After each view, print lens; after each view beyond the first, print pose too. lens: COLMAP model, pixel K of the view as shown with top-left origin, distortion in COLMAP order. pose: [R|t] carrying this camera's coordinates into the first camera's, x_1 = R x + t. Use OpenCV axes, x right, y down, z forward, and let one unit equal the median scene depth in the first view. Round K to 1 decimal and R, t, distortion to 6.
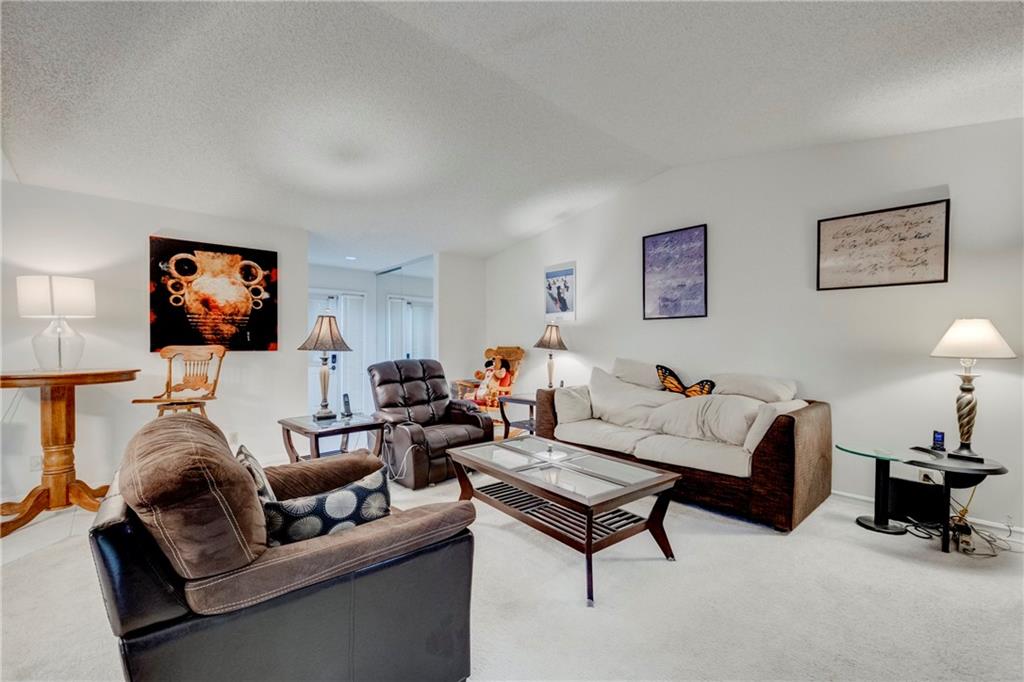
lens RADIAL K [[440.7, 0, 502.6], [0, 440.7, 344.8], [0, 0, 1]] dist [-0.002096, 0.000829]
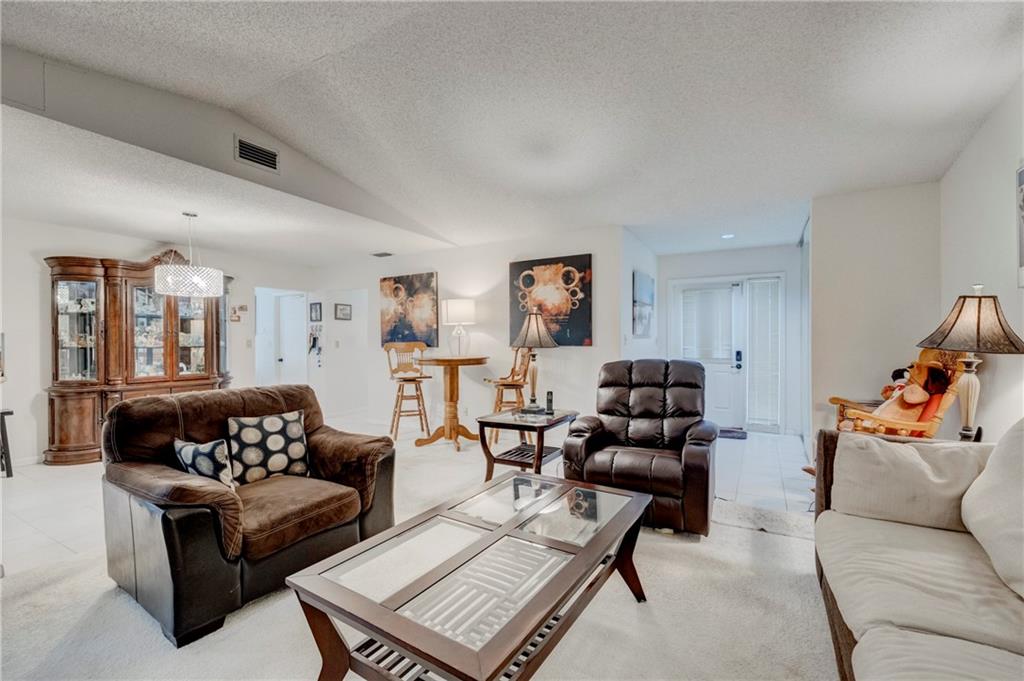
lens RADIAL K [[440.7, 0, 516.3], [0, 440.7, 340.8], [0, 0, 1]] dist [-0.002096, 0.000829]
pose [[0.321821, 0.002037, -0.946798, 0.505125], [0.004437, 0.999983, 0.003660, -0.005219], [0.946790, -0.005379, 0.321807, 0.559501]]
